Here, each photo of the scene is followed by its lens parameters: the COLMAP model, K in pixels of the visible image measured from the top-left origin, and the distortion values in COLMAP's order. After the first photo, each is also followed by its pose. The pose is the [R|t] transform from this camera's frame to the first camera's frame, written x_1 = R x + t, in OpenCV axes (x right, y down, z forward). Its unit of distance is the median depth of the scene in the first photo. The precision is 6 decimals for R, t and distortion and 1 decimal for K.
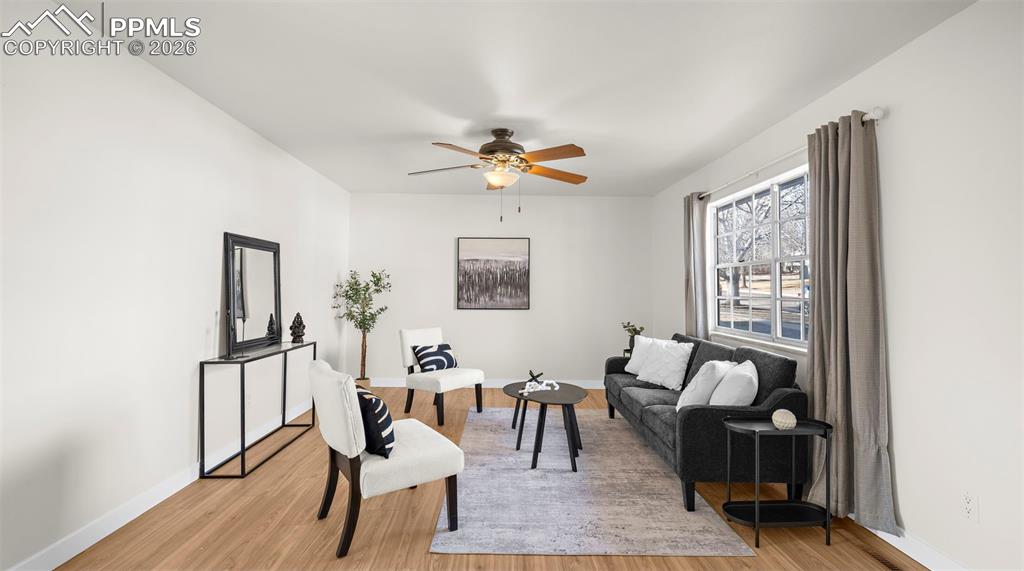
lens RADIAL K [[430.0, 0, 502.4], [0, 430.0, 287.6], [0, 0, 1]] dist [-0.003049, -0.000587]
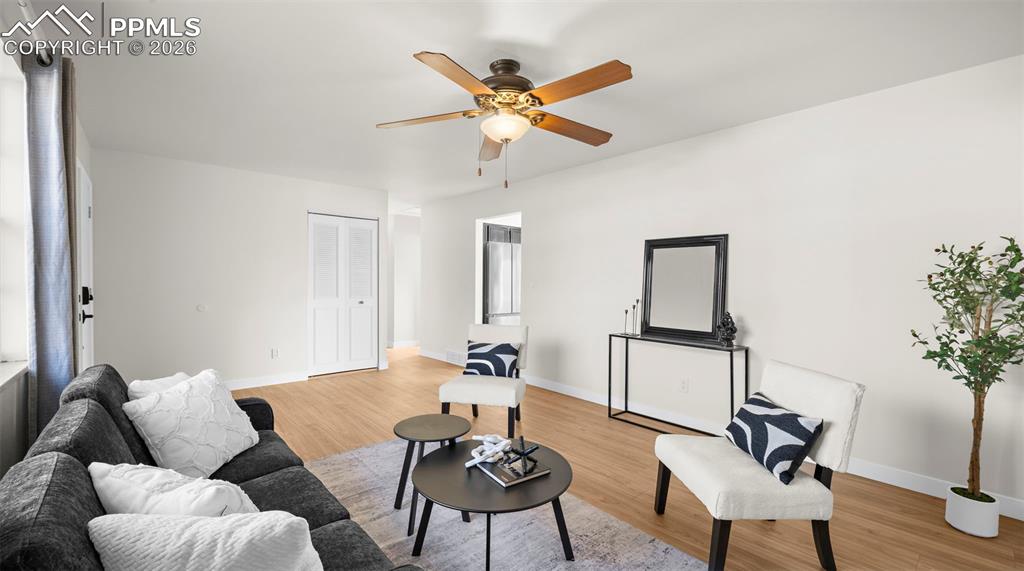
lens RADIAL K [[430.0, 0, 502.4], [0, 430.0, 287.6], [0, 0, 1]] dist [-0.003049, -0.000587]
pose [[-0.771100, -0.009218, -0.636647, 0.404891], [-0.017218, 0.999831, 0.006377, 0.011998], [0.636481, 0.015879, -0.771129, 1.331167]]
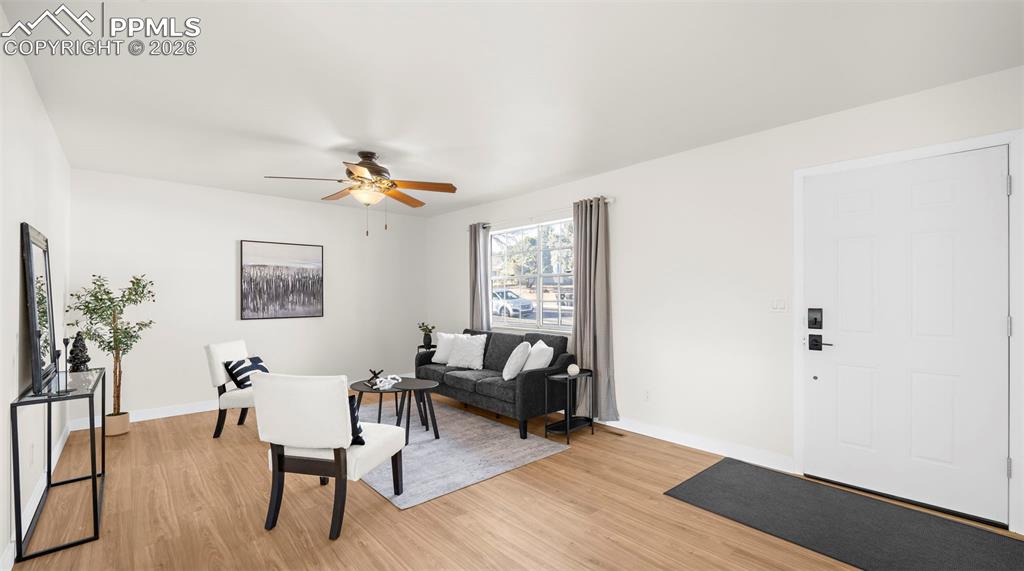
lens RADIAL K [[420.0, 0, 509.9], [0, 420.0, 316.5], [0, 0, 1]] dist [-0.000450, -0.000216]
pose [[0.747571, -0.044790, 0.662670, -0.378398], [0.008037, 0.998261, 0.058406, -0.005438], [-0.664134, -0.038337, 0.746630, -0.049322]]
